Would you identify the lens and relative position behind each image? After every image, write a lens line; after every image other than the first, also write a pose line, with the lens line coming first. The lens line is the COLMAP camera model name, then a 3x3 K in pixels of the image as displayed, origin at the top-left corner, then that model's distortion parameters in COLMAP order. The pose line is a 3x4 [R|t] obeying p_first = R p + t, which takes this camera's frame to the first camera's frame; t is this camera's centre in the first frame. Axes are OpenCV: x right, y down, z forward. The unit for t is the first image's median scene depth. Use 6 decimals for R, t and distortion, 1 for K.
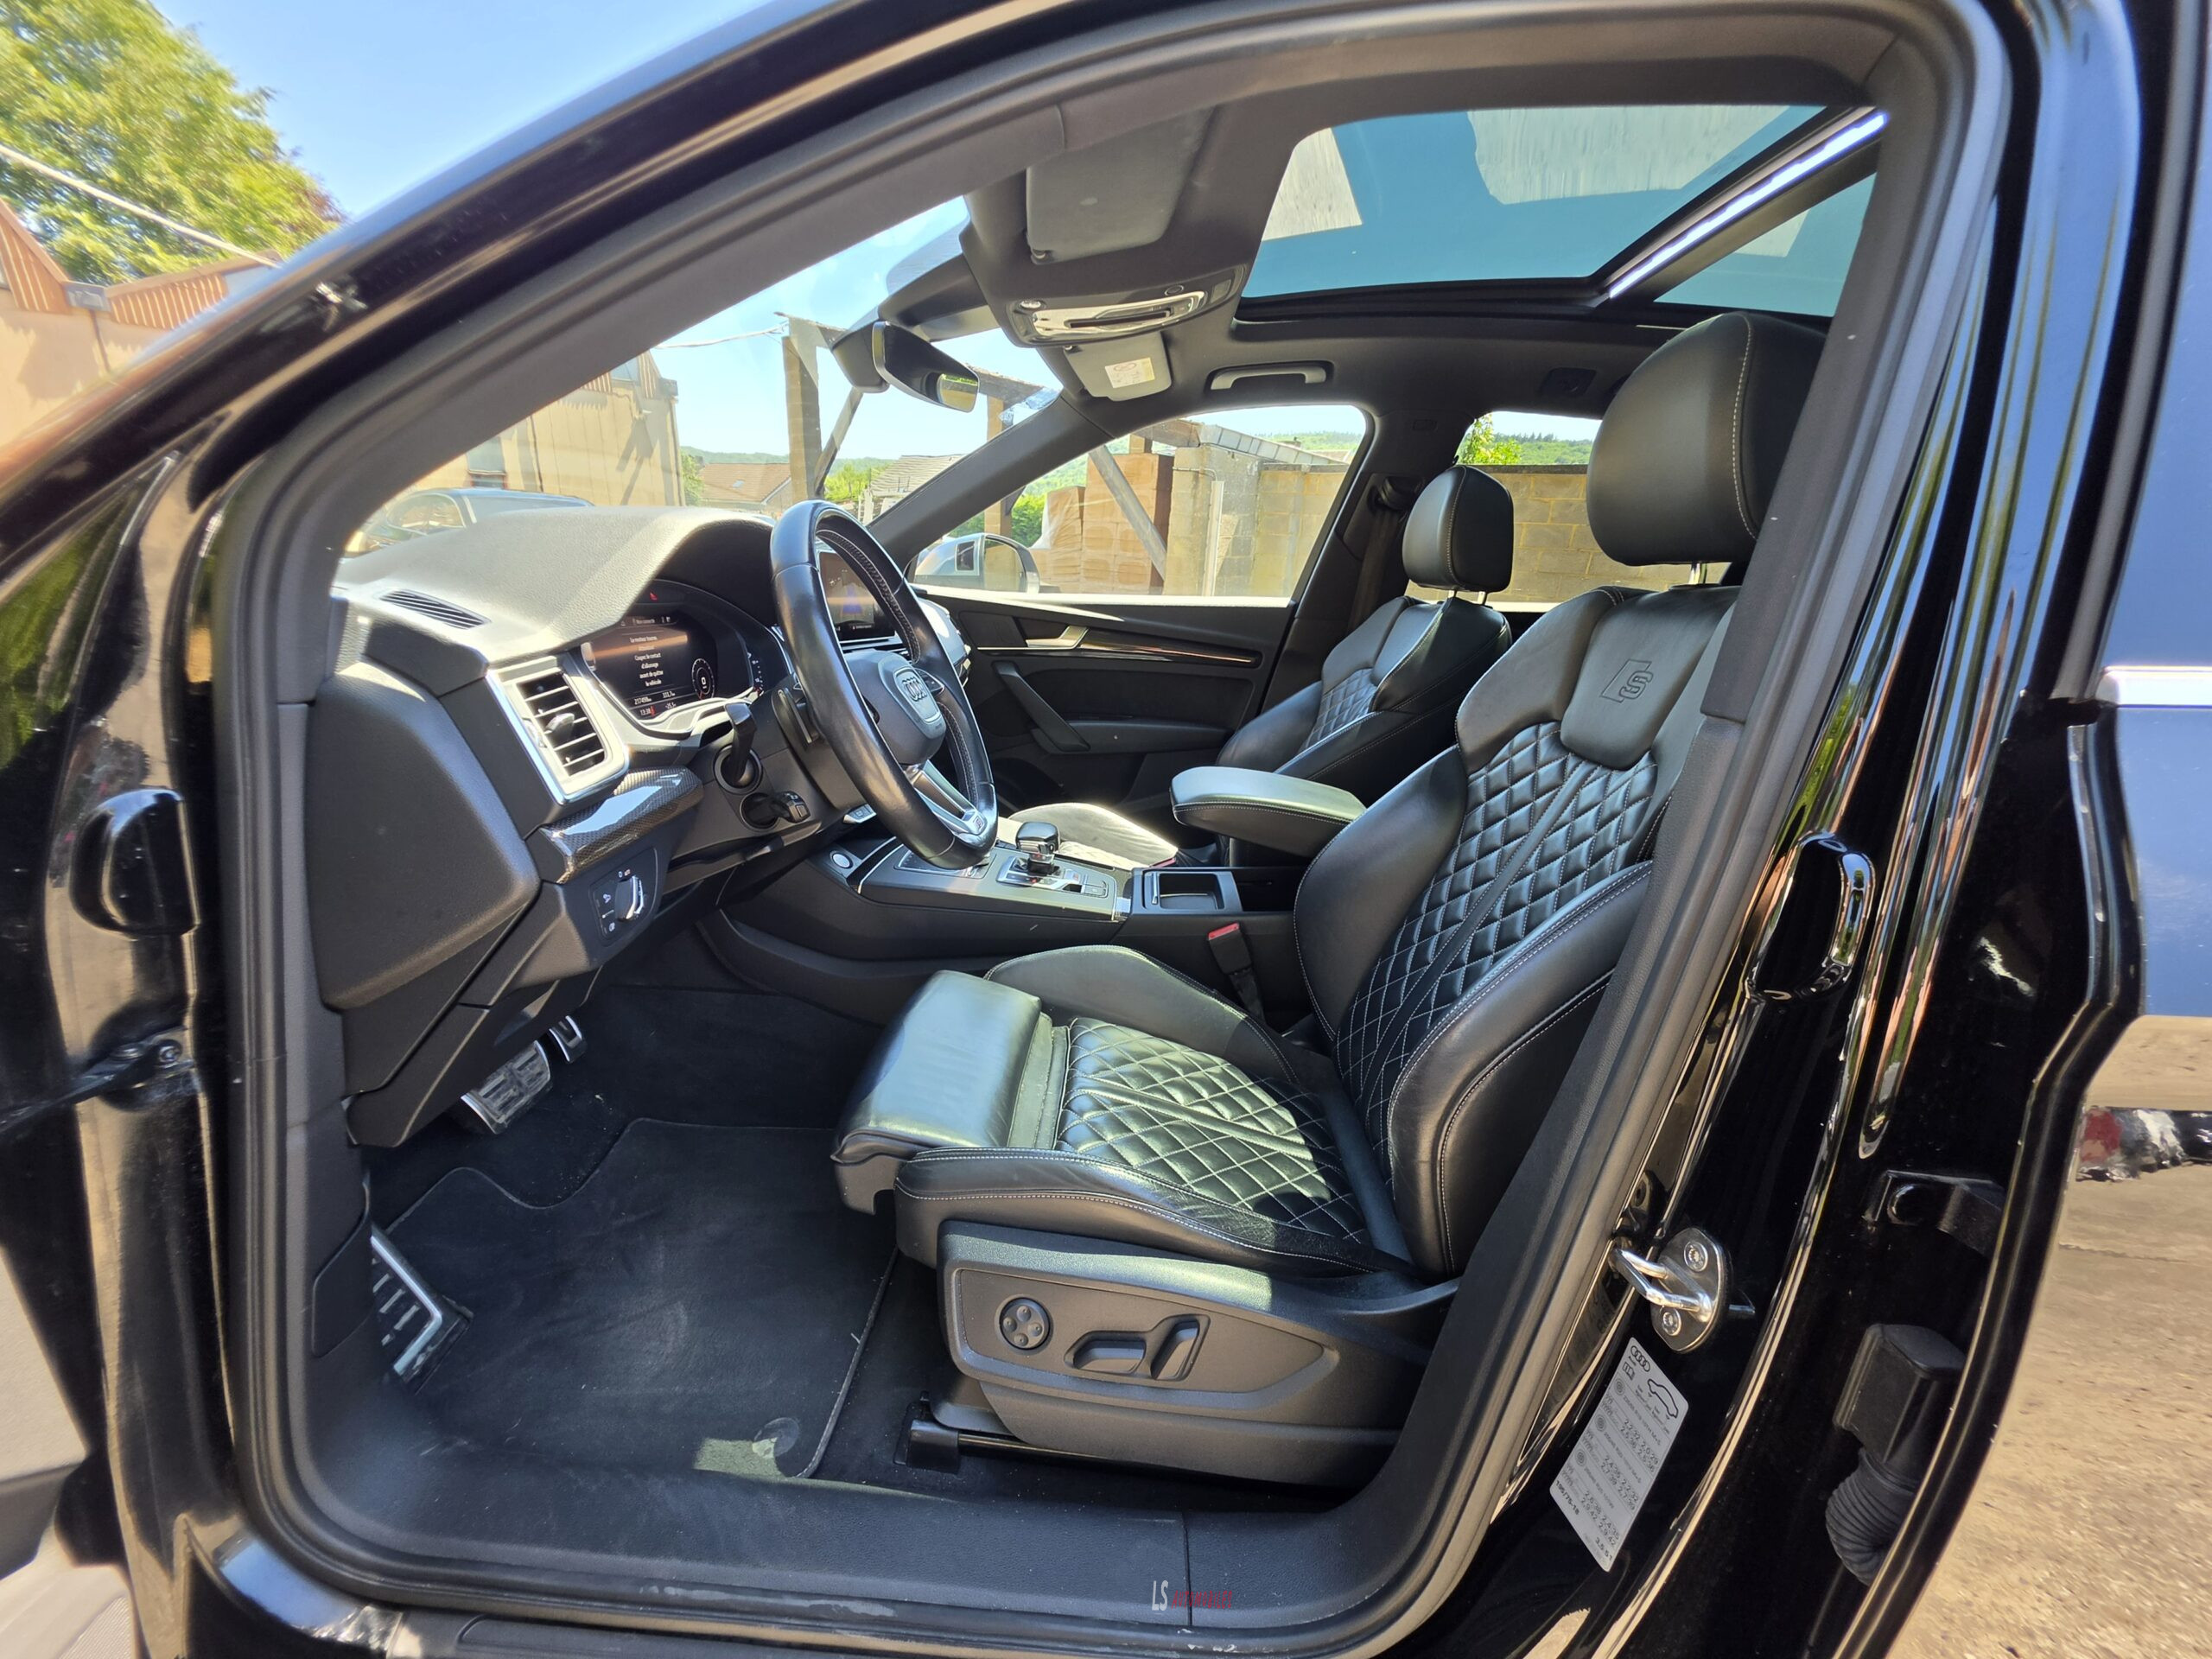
lens RADIAL K [[906.0, 0, 1108.4], [0, 906.0, 837.5], [0, 0, 1]] dist [0.000414, -0.000100]
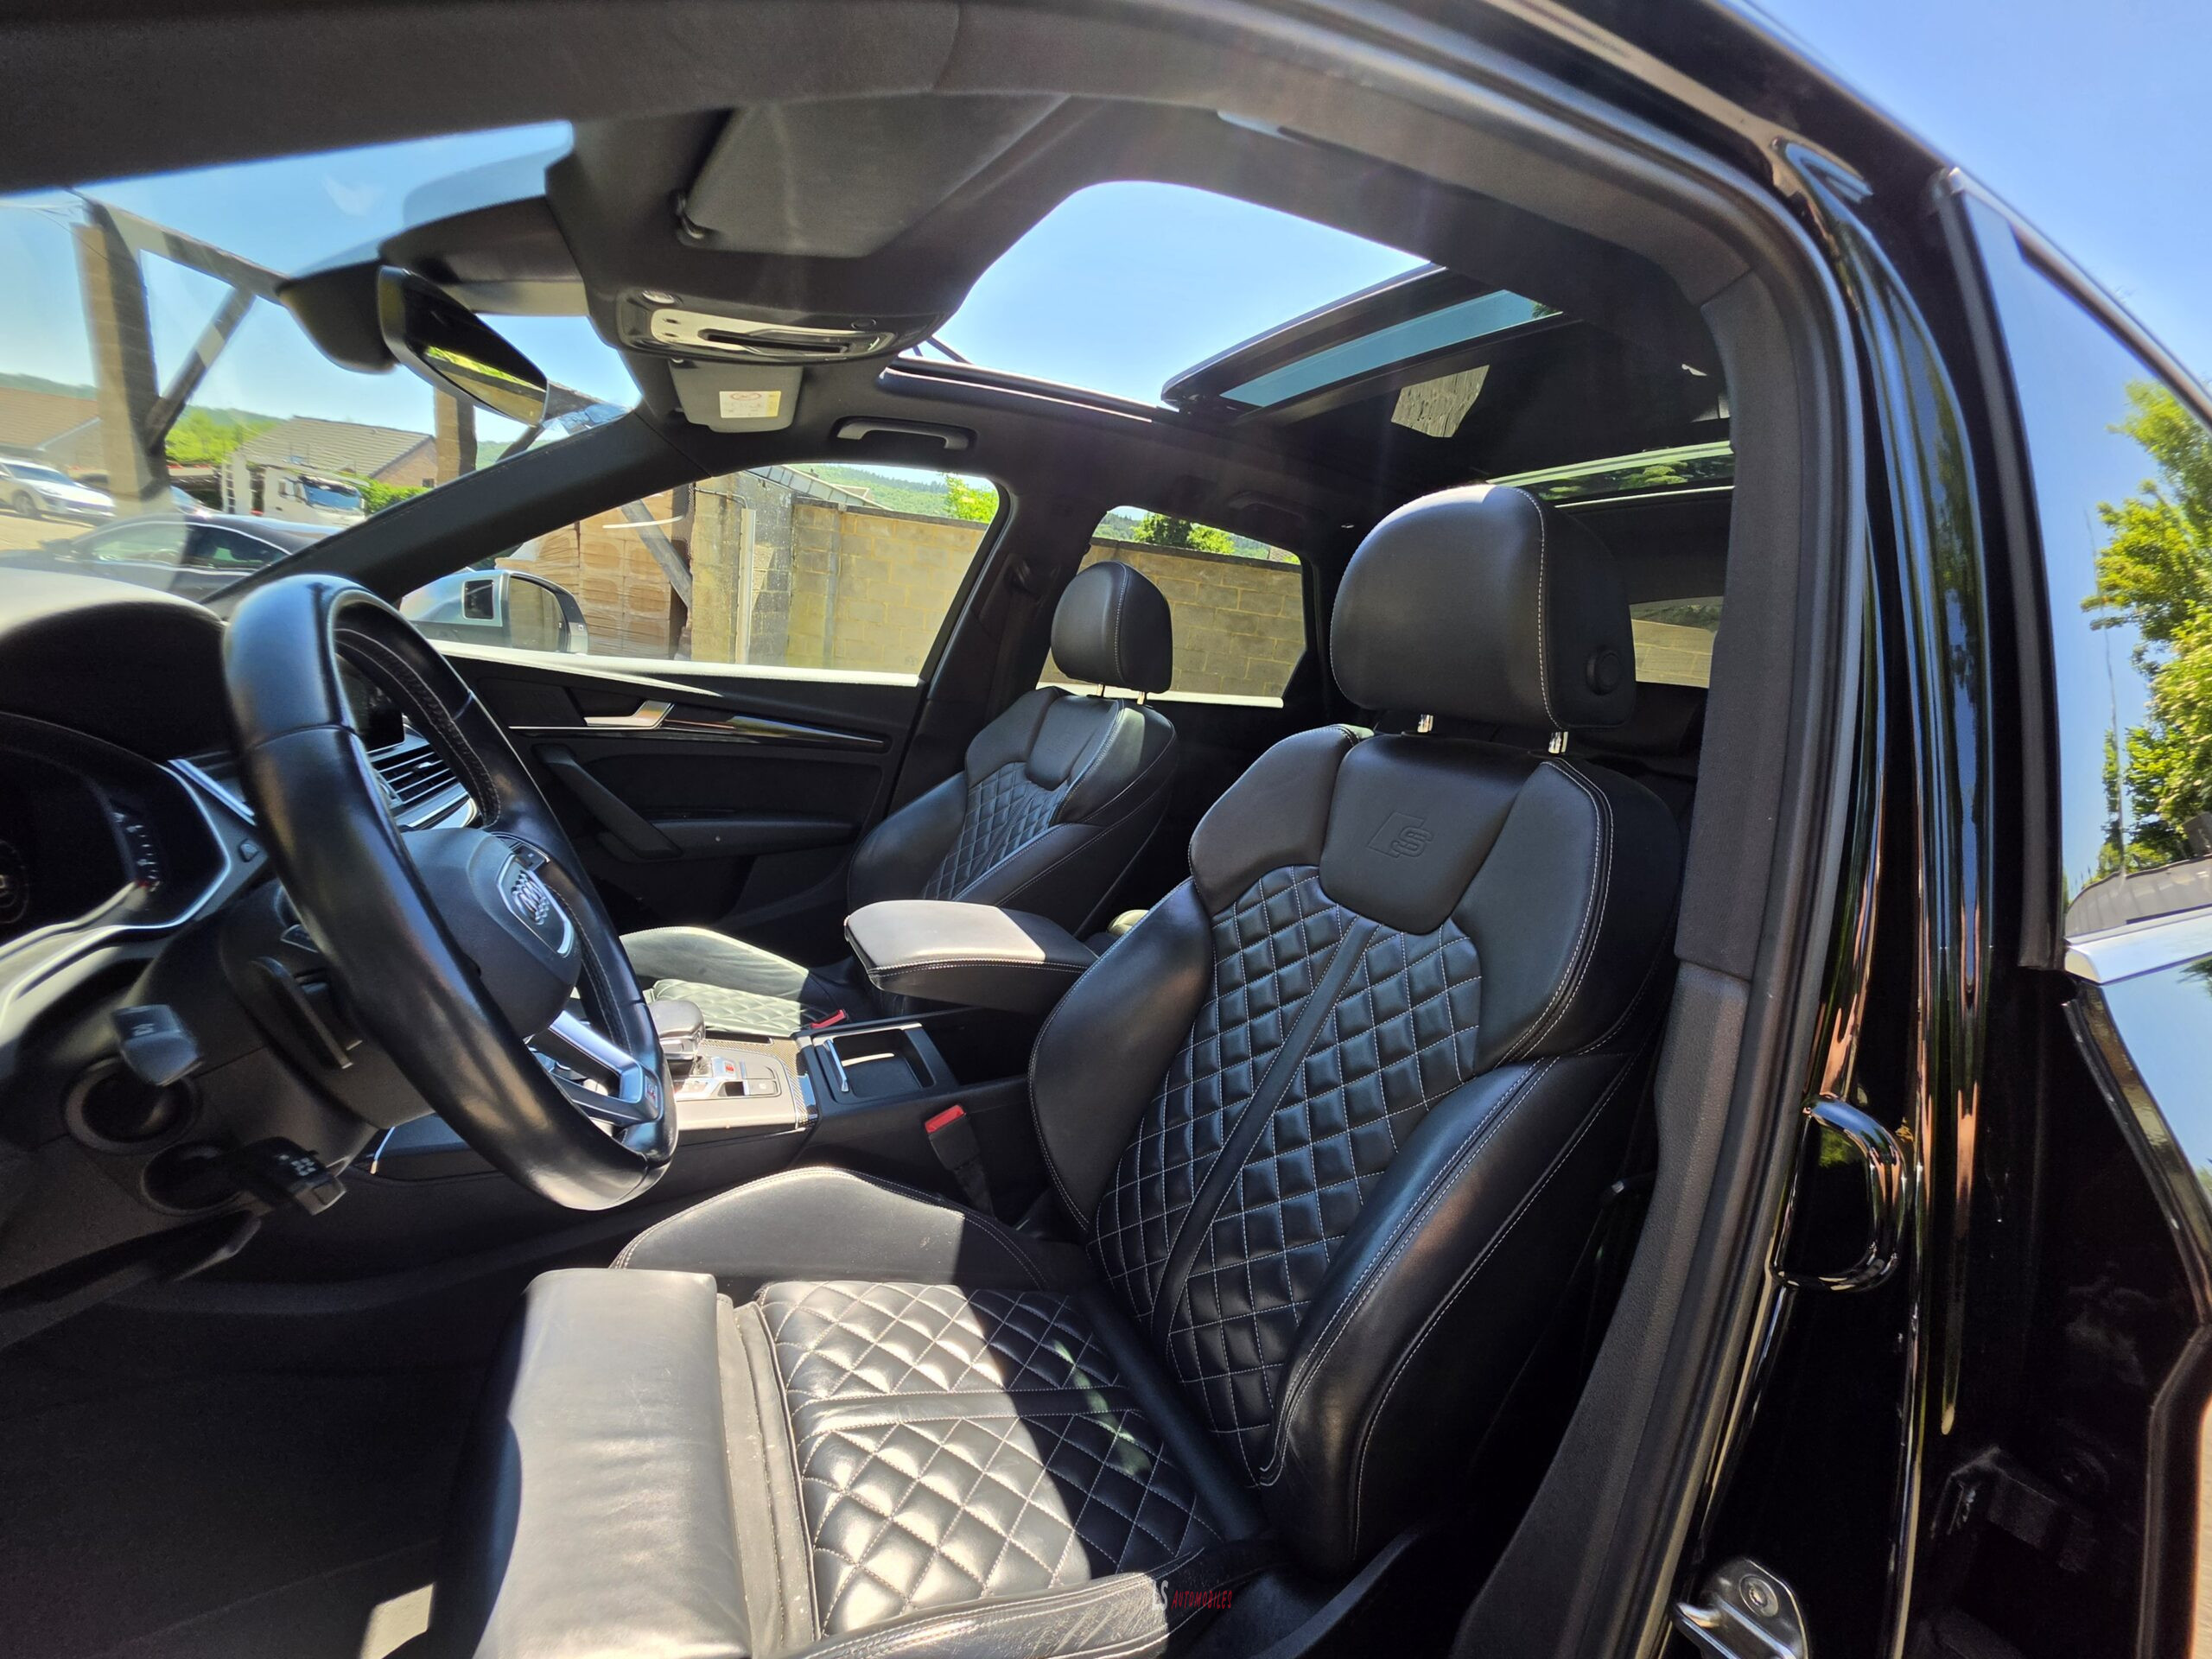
lens RADIAL K [[888.6, 0, 1093.1], [0, 888.6, 837.7], [0, 0, 1]] dist [-0.000133, -0.000114]
pose [[0.875528, -0.047997, 0.480778, -0.122936], [0.061140, 0.998061, -0.011701, -0.125421], [-0.479284, 0.039639, 0.876764, 0.223058]]
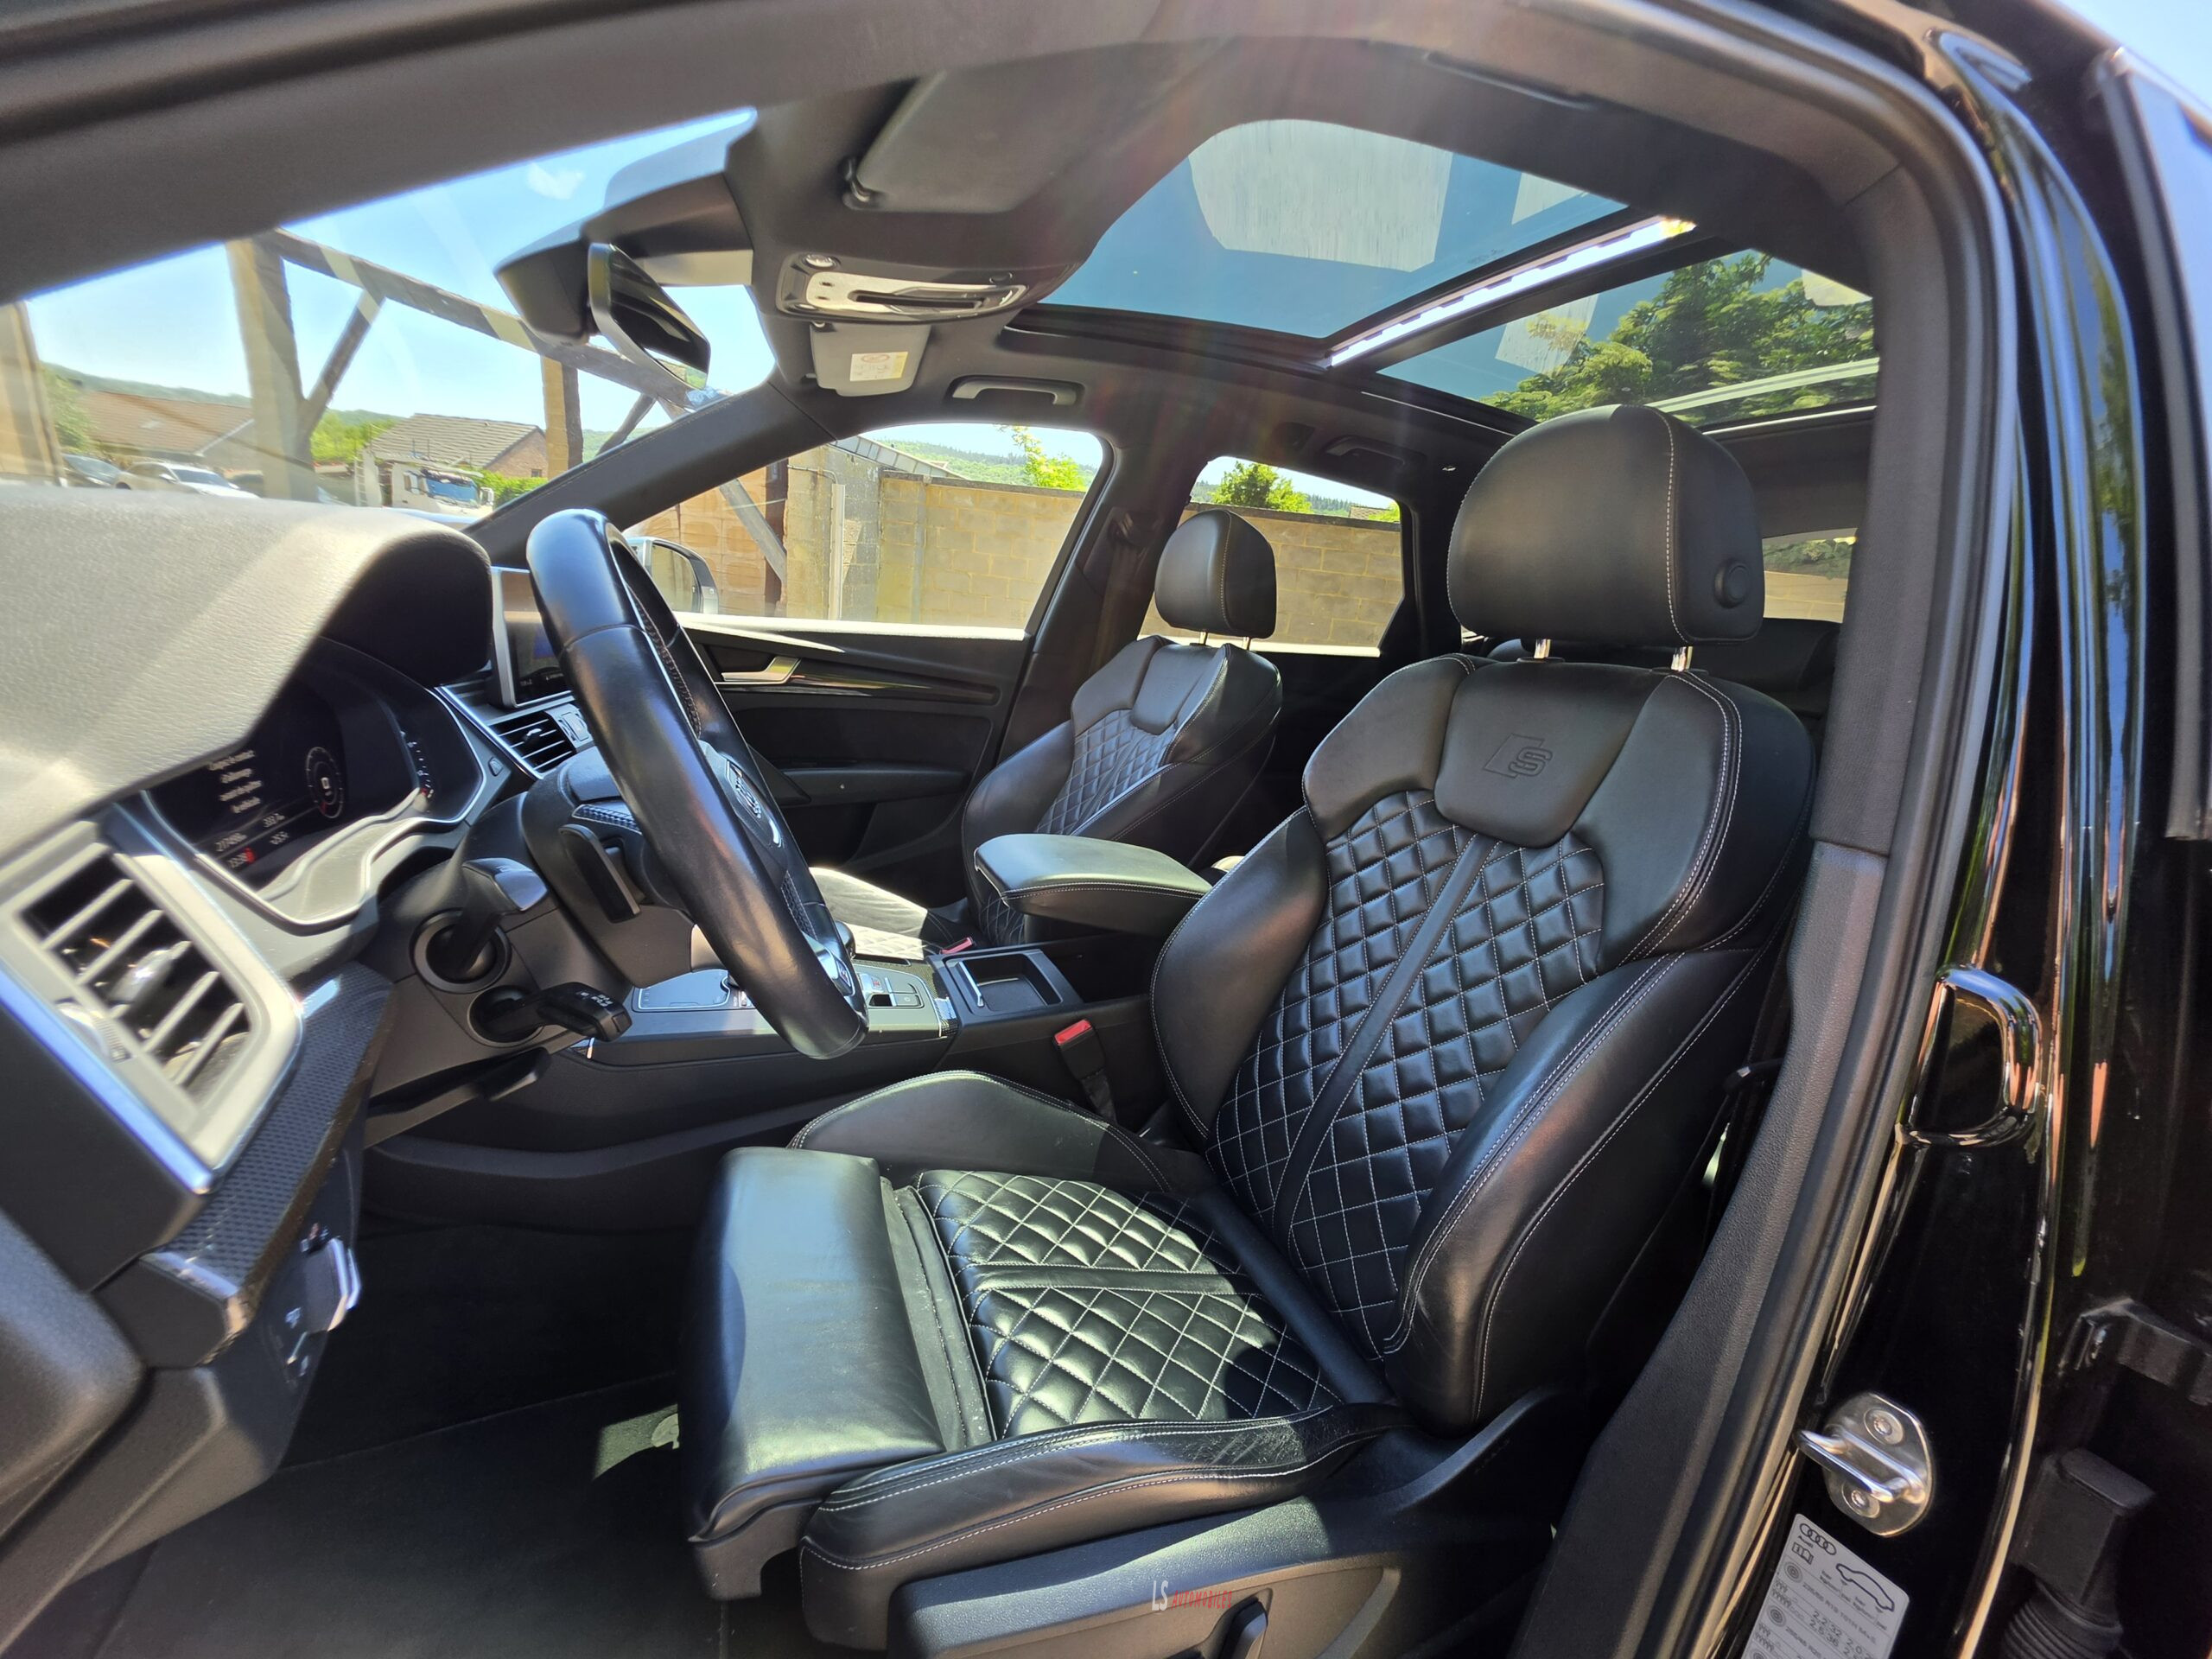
lens RADIAL K [[885.4, 0, 1097.3], [0, 885.4, 836.5], [0, 0, 1]] dist [0.001023, -0.000913]
pose [[0.911031, -0.066979, 0.406862, -0.179316], [0.066875, 0.997656, 0.014494, -0.090629], [-0.406880, 0.014005, 0.913374, 0.205527]]
